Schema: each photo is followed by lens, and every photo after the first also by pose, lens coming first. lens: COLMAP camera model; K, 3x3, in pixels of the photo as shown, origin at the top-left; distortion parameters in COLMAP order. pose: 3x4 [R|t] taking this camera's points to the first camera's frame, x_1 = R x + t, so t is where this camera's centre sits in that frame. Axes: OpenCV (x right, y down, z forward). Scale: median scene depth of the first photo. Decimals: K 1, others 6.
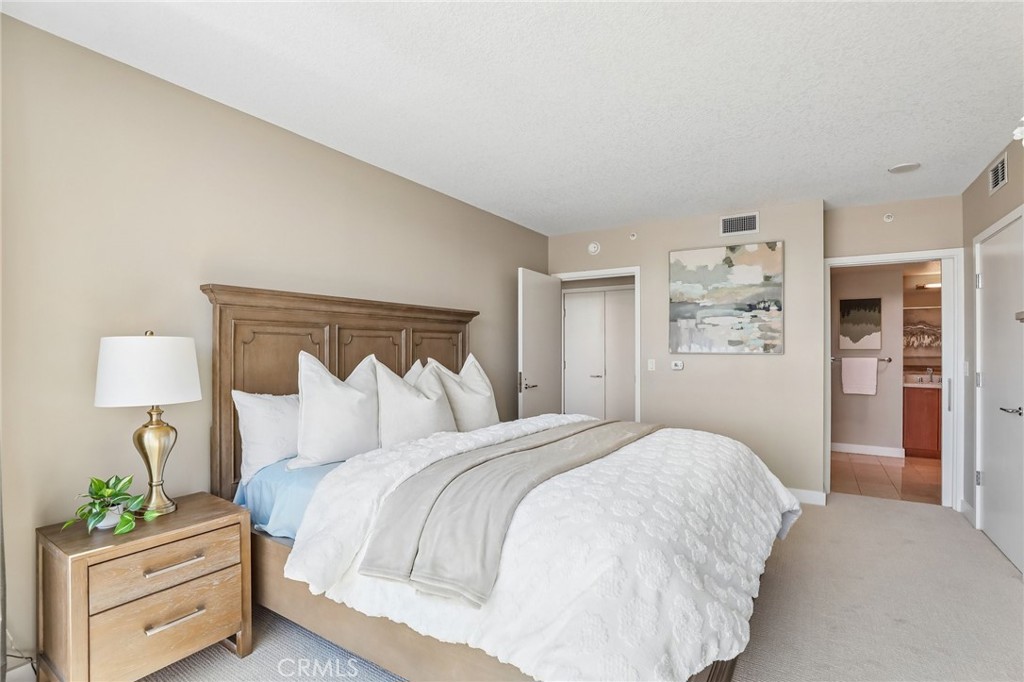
lens RADIAL K [[476.0, 0, 510.5], [0, 476.0, 345.4], [0, 0, 1]] dist [0.000152, 0.000185]
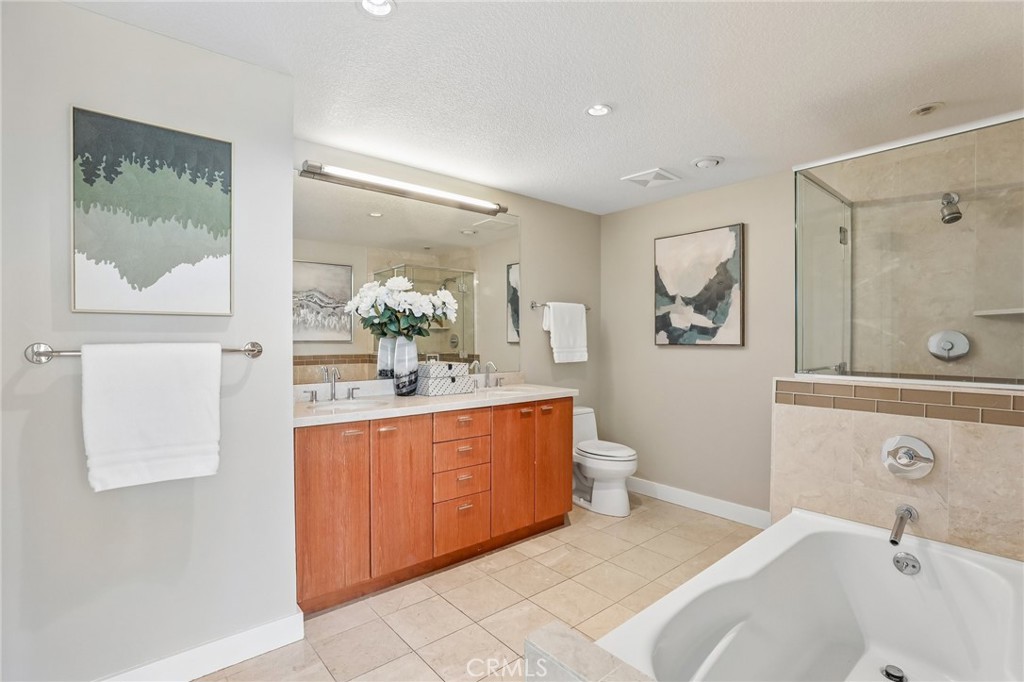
lens RADIAL K [[476.0, 0, 510.9], [0, 476.0, 337.5], [0, 0, 1]] dist [0.000152, 0.000185]
pose [[0.436665, -0.003809, 0.899616, 0.578788], [-0.008122, 0.999934, 0.008176, 0.018468], [-0.899587, -0.010877, 0.436605, 0.702173]]
